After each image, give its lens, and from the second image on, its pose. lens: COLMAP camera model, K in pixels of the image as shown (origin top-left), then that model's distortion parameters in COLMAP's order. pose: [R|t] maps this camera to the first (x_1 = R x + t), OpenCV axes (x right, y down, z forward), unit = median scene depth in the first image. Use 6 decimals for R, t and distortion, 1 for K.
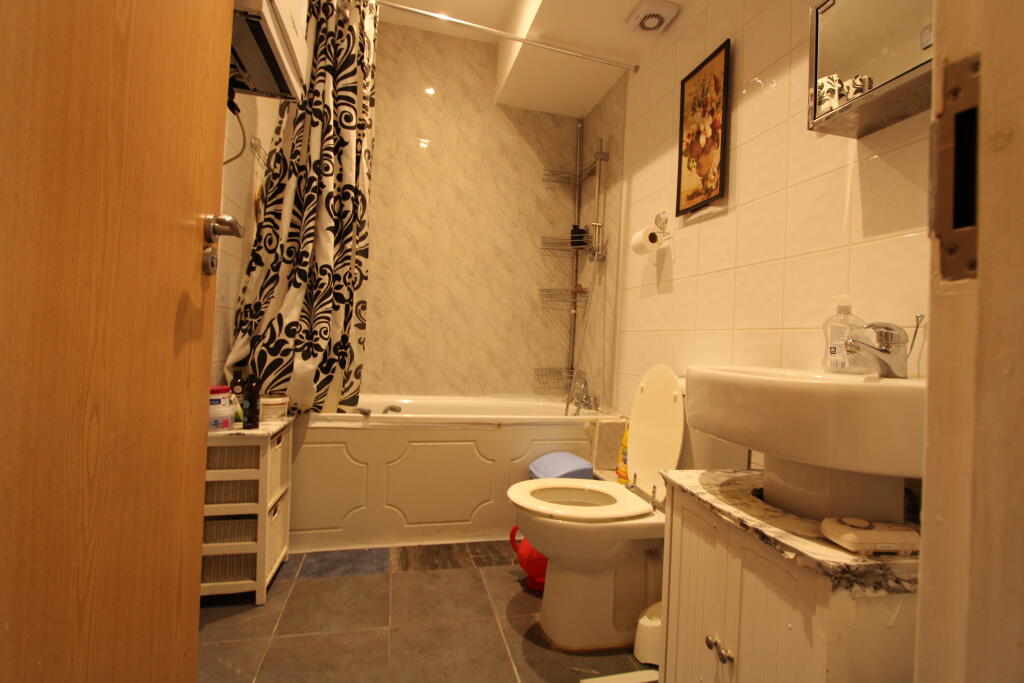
lens RADIAL K [[478.5, 0, 512.0], [0, 478.5, 341.5], [0, 0, 1]] dist [-0.013654, -0.000084]
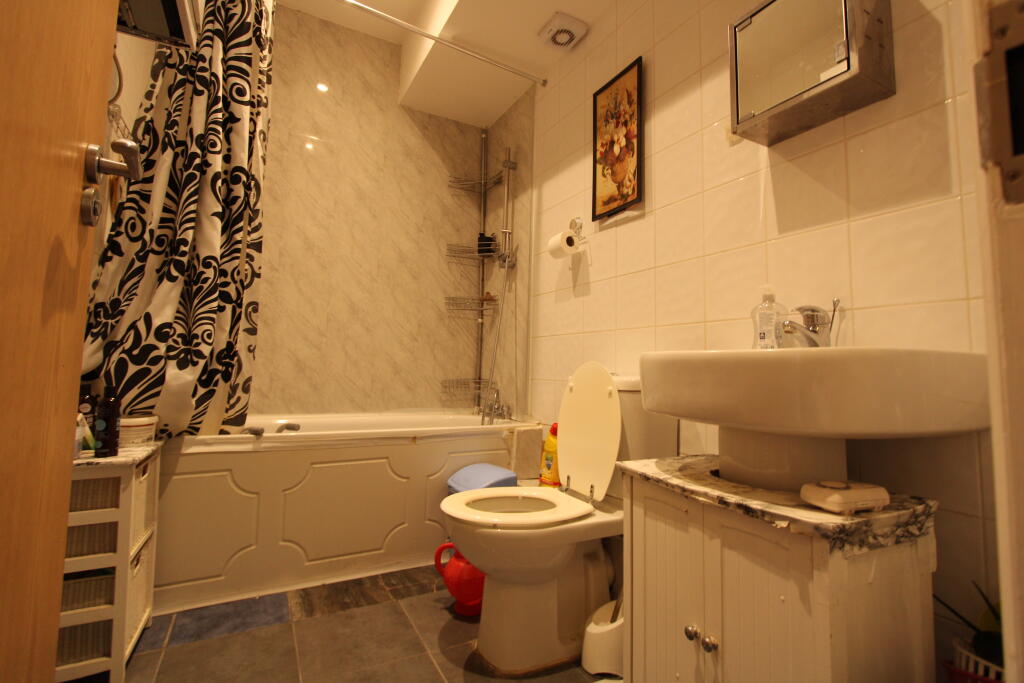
lens RADIAL K [[477.4, 0, 512.8], [0, 477.4, 335.1], [0, 0, 1]] dist [-0.011945, -0.000420]
pose [[0.967742, -0.008782, 0.251791, -0.084163], [0.024222, 0.998006, -0.058287, 0.039914], [-0.250777, 0.062506, 0.966025, 0.062697]]
